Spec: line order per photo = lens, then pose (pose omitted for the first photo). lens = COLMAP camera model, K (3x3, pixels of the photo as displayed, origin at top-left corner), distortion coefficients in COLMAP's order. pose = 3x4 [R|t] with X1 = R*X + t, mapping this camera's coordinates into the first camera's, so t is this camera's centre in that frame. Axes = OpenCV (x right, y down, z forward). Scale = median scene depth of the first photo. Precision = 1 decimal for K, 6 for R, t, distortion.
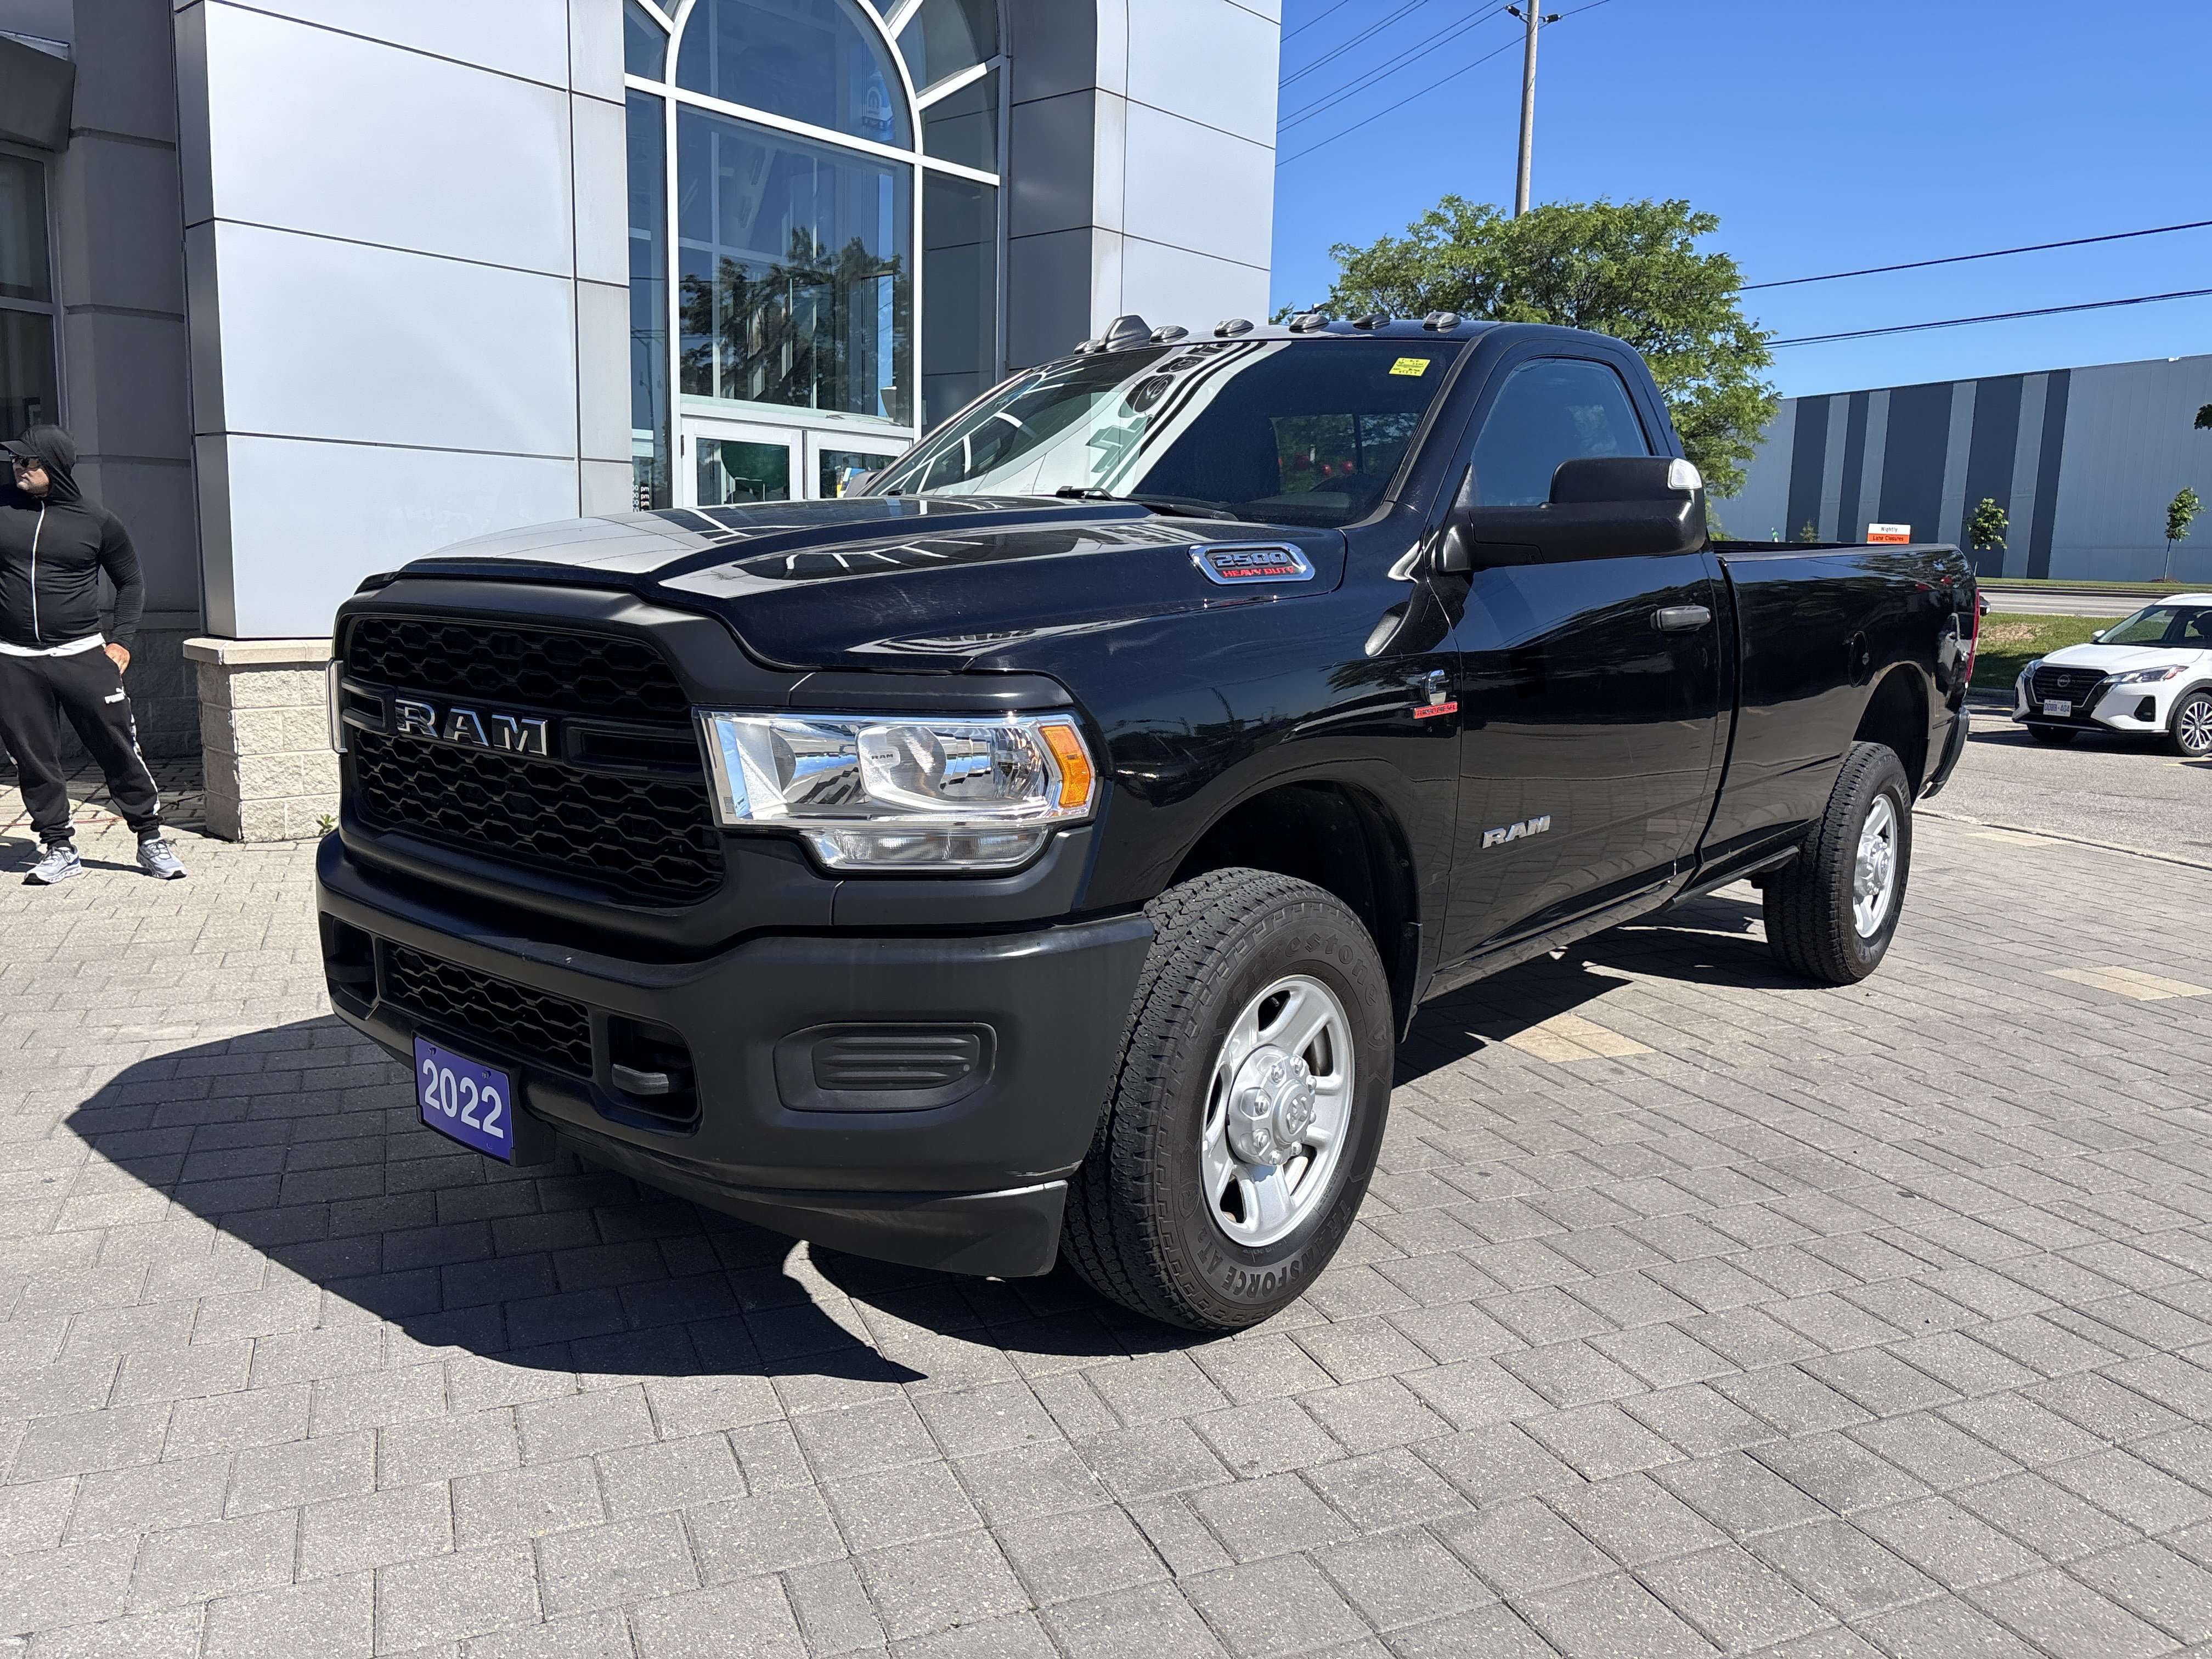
lens RADIAL K [[1579.5, 0, 1099.8], [0, 1579.5, 830.9], [0, 0, 1]] dist [0.004827, -0.009078]
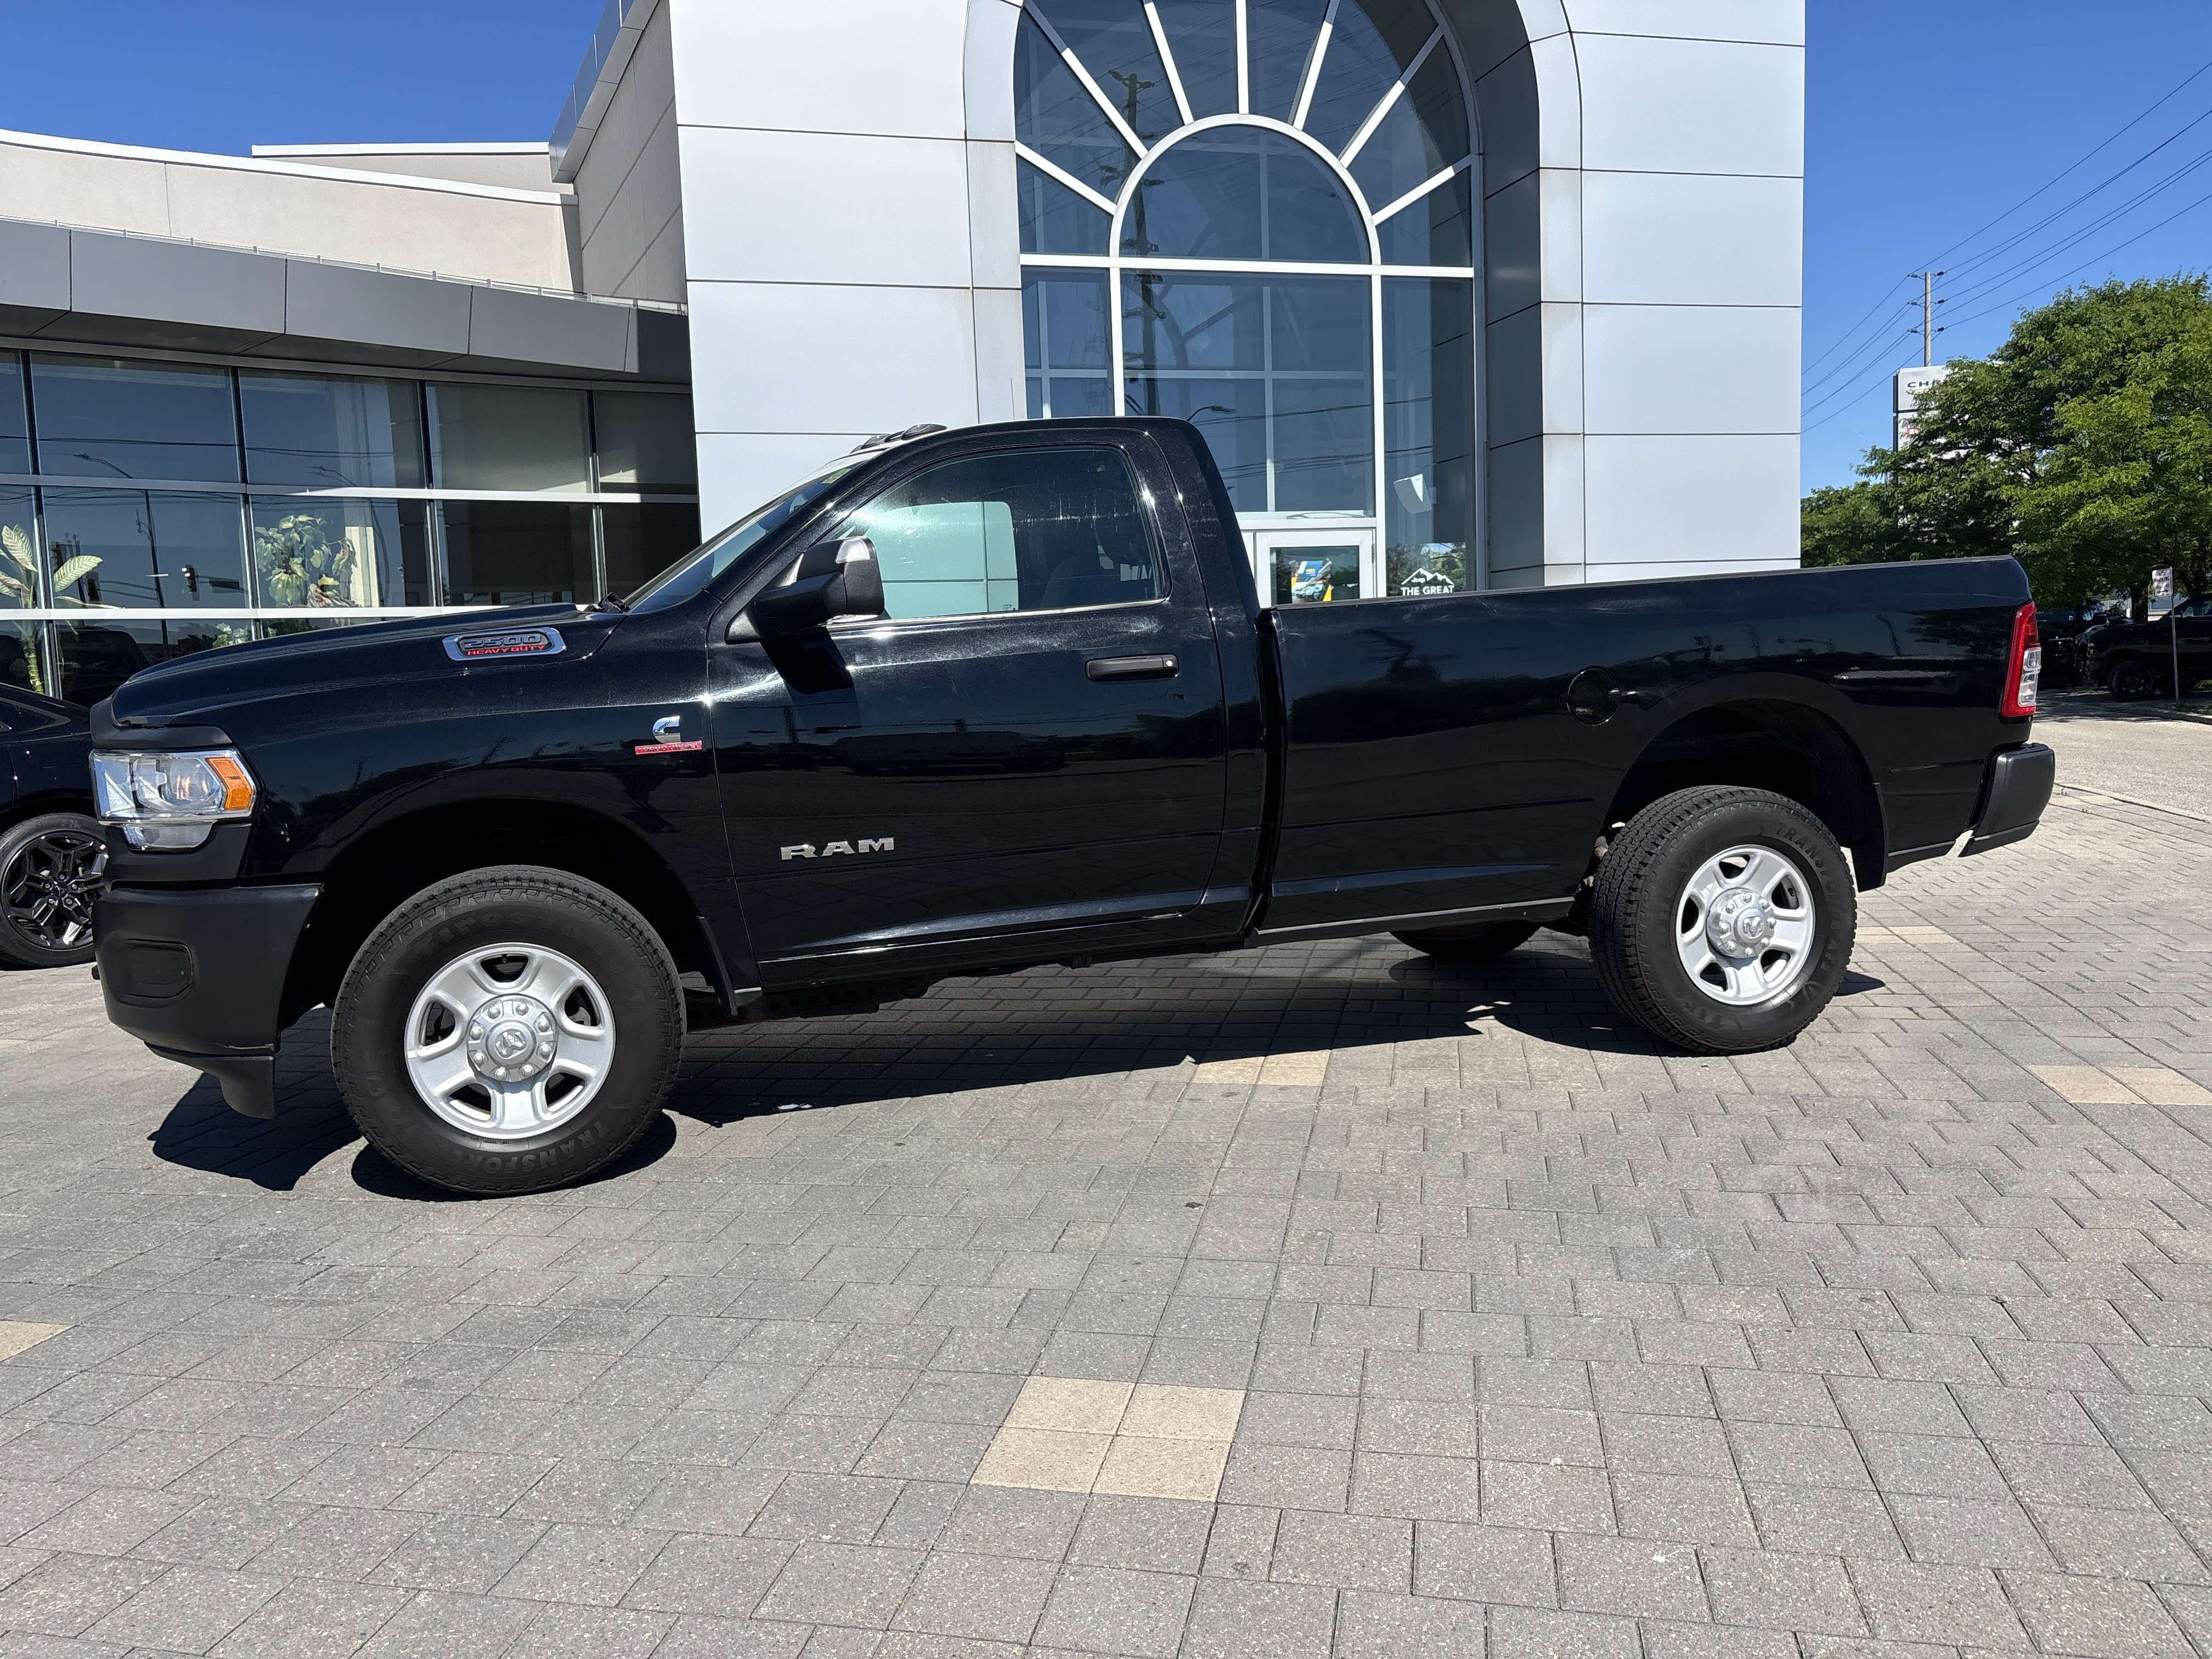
lens RADIAL K [[1575.5, 0, 1138.2], [0, 1575.5, 819.9], [0, 0, 1]] dist [0.033373, 0.000359]
pose [[0.850350, 0.000362, -0.526217, 0.889095], [-0.032910, 0.998079, -0.052494, 0.028040], [0.525187, 0.061956, 0.848728, 0.070091]]
